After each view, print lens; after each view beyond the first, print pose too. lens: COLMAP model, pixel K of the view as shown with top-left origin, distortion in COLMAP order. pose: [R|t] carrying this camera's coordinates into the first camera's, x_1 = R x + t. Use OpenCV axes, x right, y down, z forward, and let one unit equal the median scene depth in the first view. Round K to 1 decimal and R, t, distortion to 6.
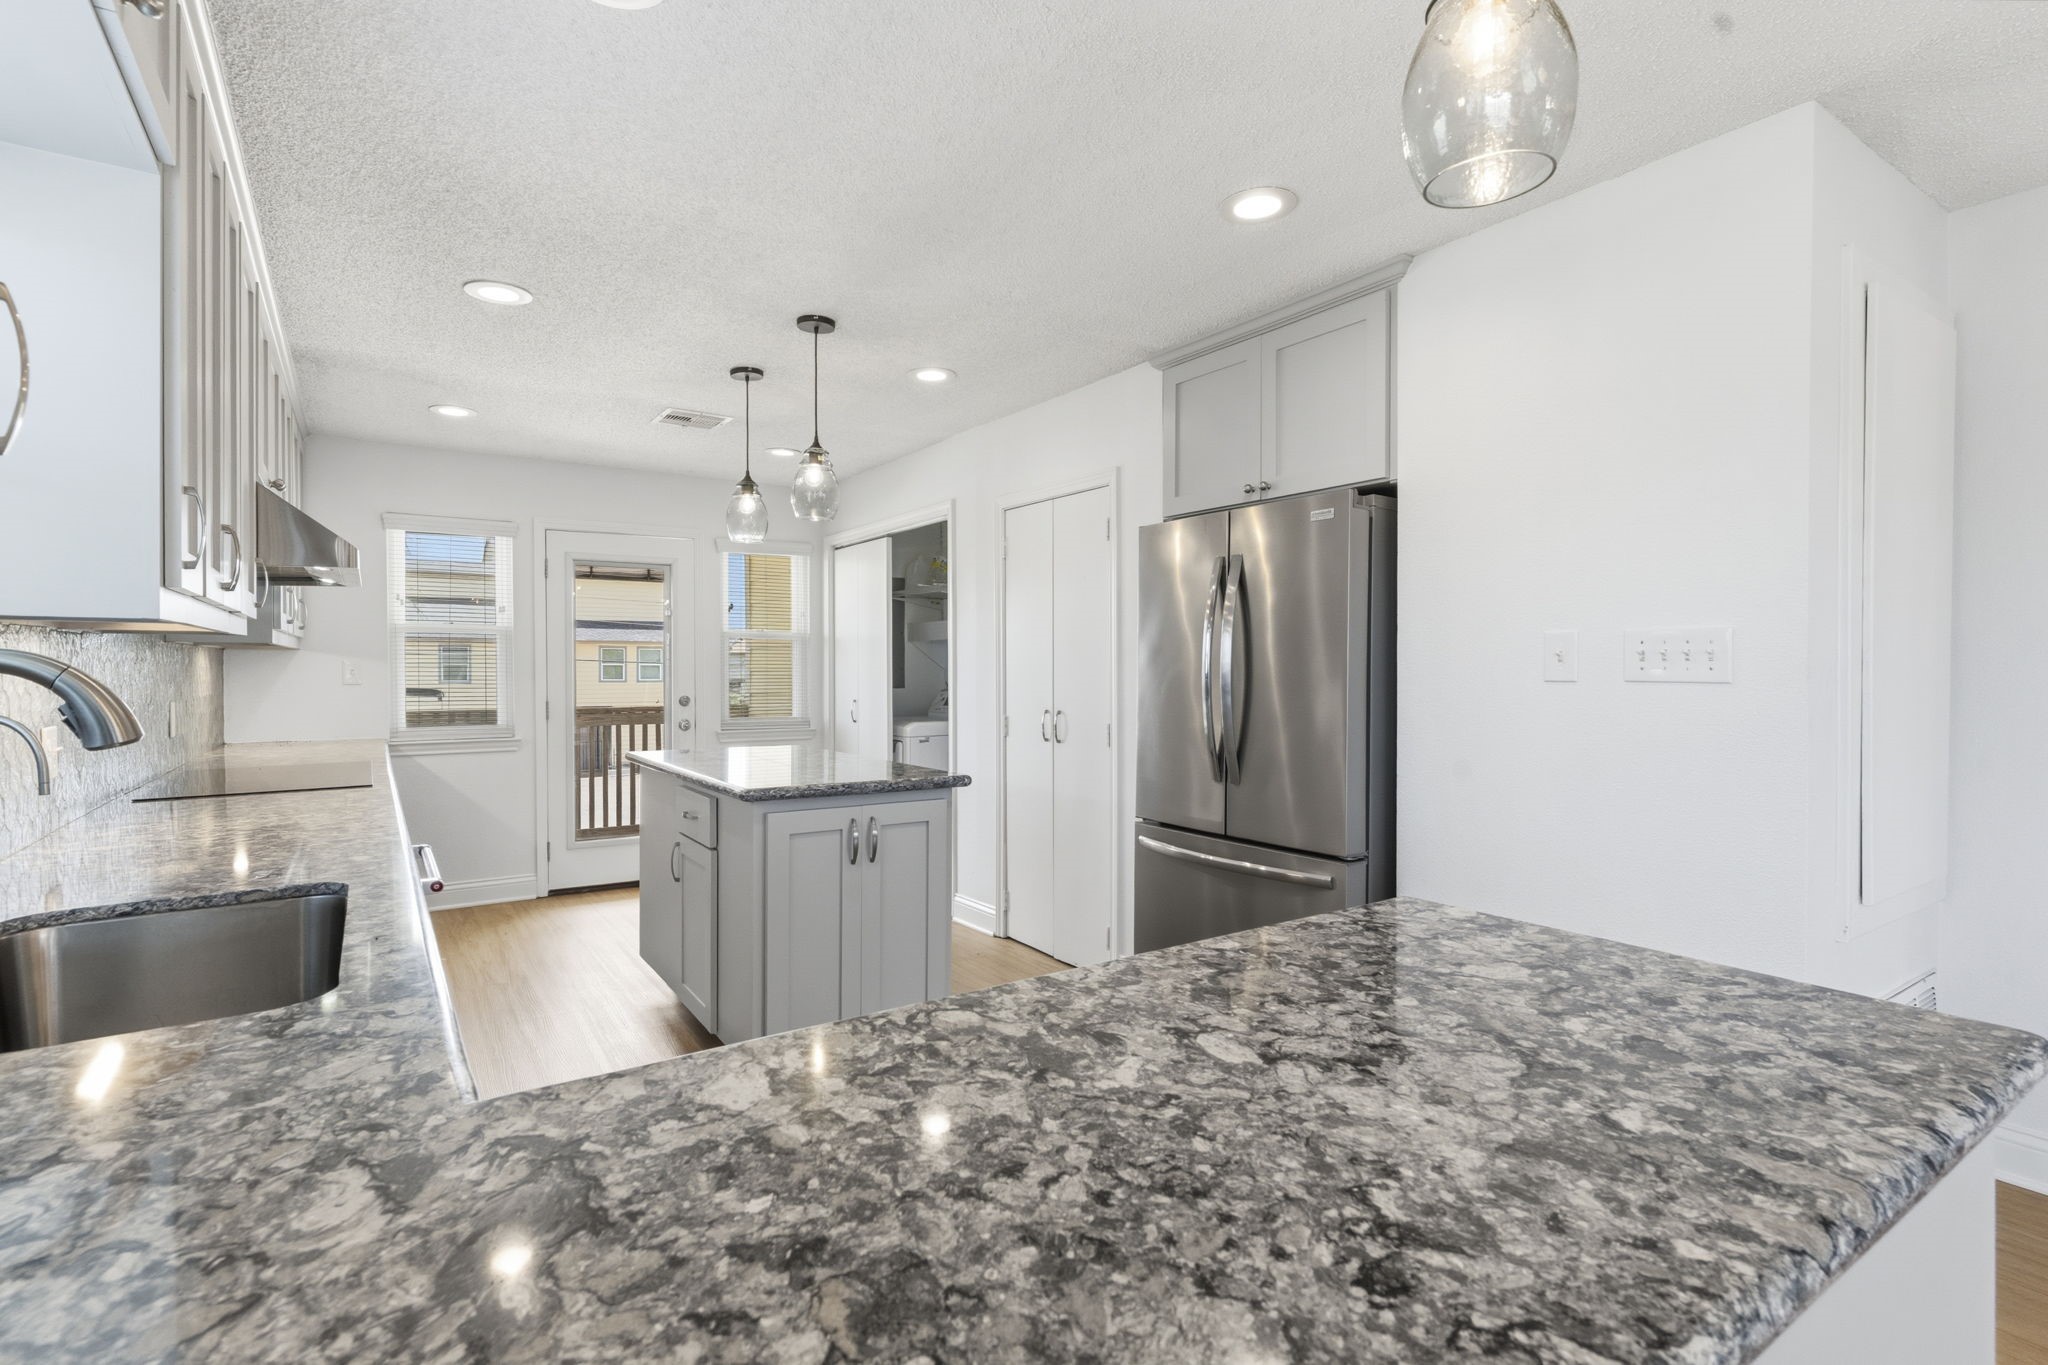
lens RADIAL K [[977.2, 0, 992.1], [0, 977.2, 684.1], [0, 0, 1]] dist [0.002251, 0.000803]
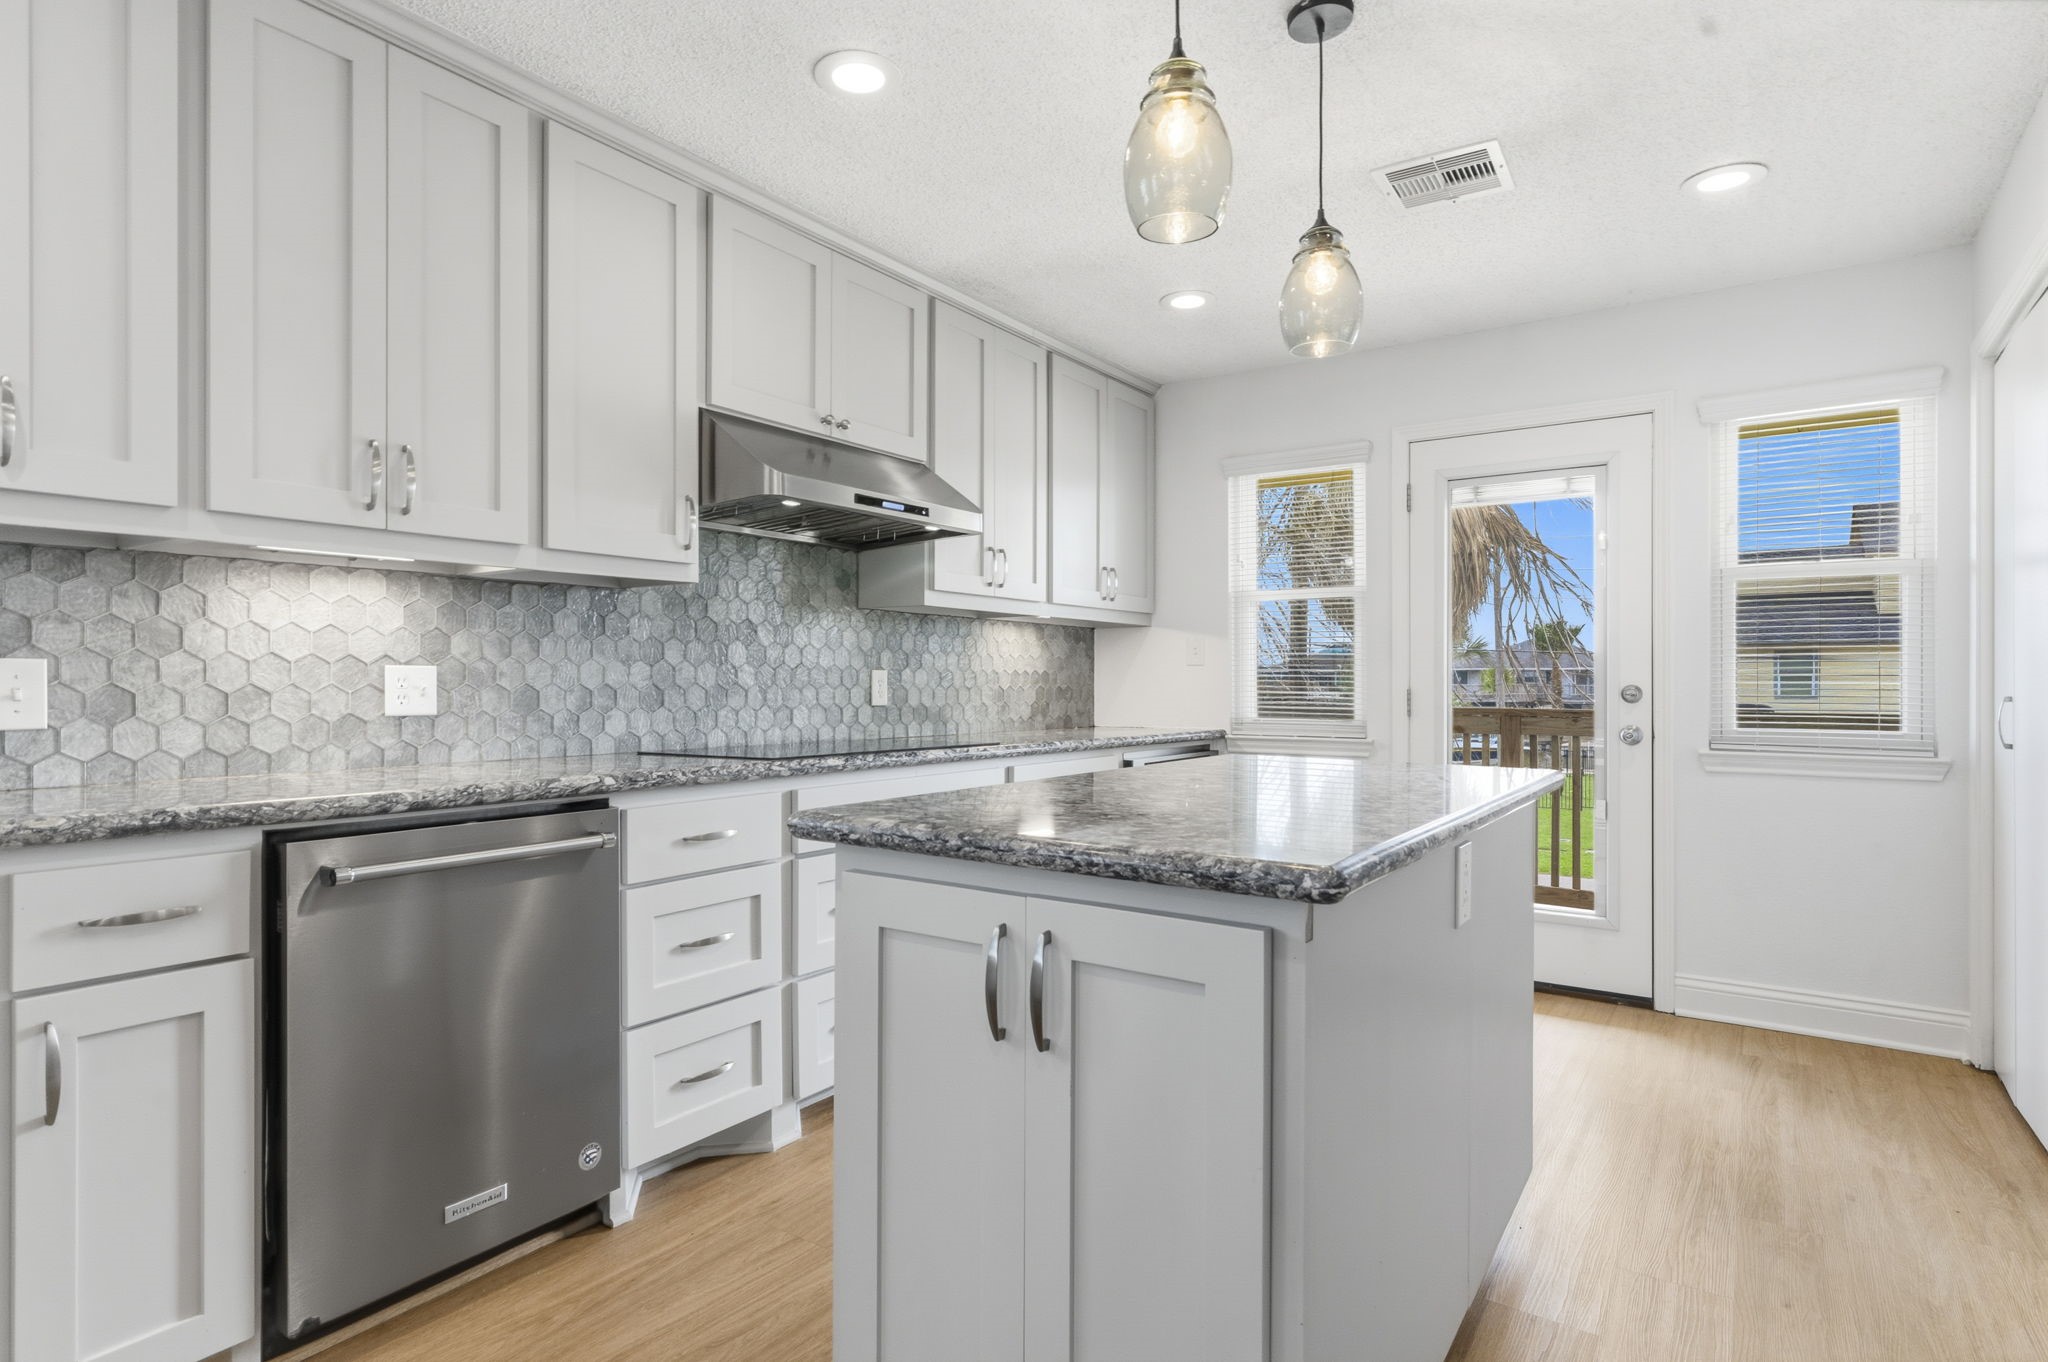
lens RADIAL K [[1036.7, 0, 1017.5], [0, 1036.7, 692.3], [0, 0, 1]] dist [0.004048, 0.000547]
pose [[0.380637, 0.000225, -0.924725, 0.192514], [-0.014177, 0.999884, -0.005592, 0.040112], [0.924616, 0.015238, 0.380596, 0.693273]]
